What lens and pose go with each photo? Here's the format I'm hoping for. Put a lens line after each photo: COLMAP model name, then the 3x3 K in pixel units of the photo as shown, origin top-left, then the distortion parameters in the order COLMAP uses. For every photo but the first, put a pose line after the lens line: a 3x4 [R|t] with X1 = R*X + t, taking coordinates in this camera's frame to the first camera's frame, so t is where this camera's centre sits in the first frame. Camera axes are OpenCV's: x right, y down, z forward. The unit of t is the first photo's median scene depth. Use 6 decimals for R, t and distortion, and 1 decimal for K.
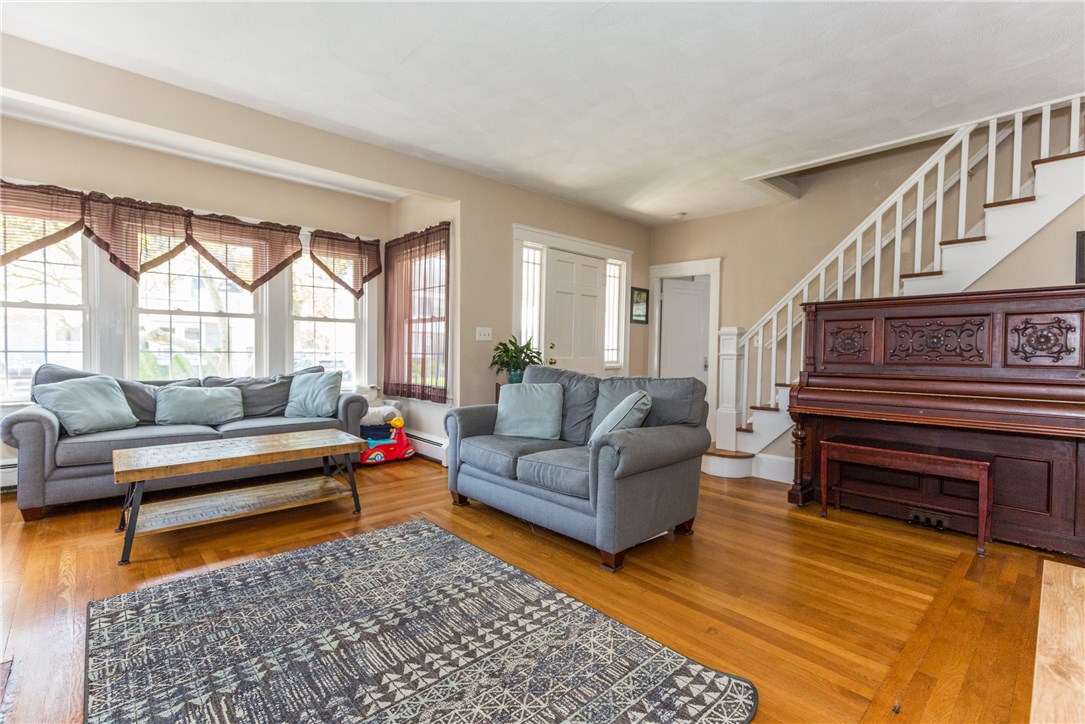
lens RADIAL K [[486.2, 0, 539.7], [0, 486.2, 366.2], [0, 0, 1]] dist [-0.000158, 0.000892]
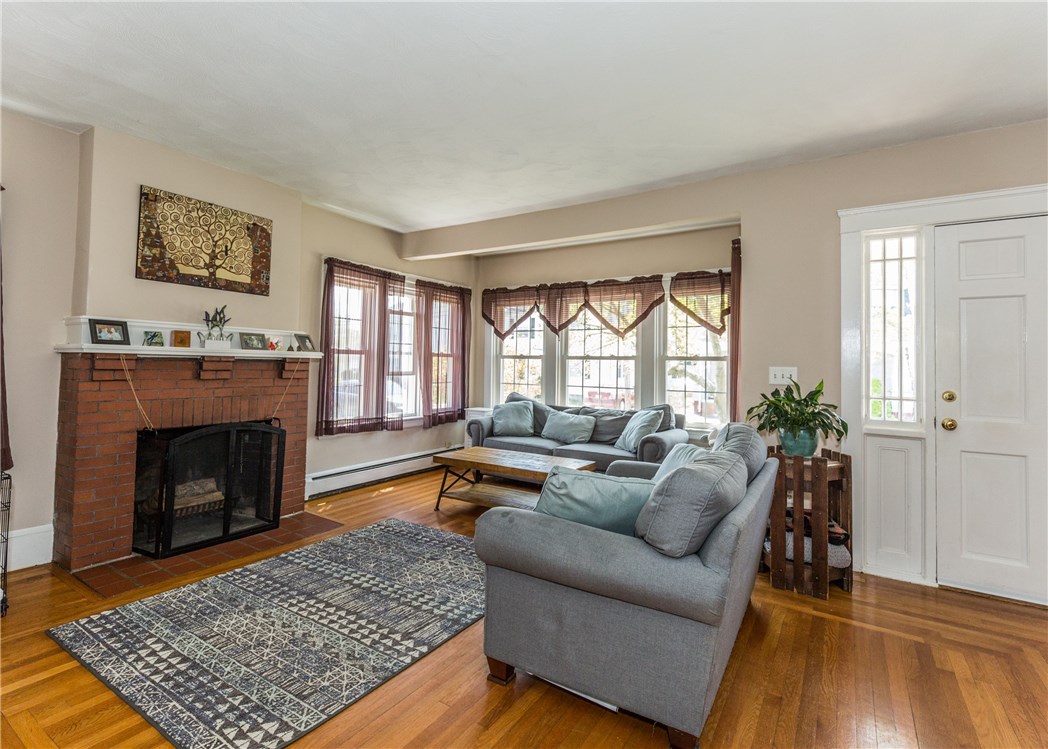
lens RADIAL K [[511.8, 0, 519.5], [0, 511.8, 365.8], [0, 0, 1]] dist [-0.002842, 0.000063]
pose [[0.250260, -0.004804, -0.968167, 1.157552], [-0.046964, 0.998750, -0.017095, -0.109544], [0.967039, 0.049747, 0.249721, 0.926223]]
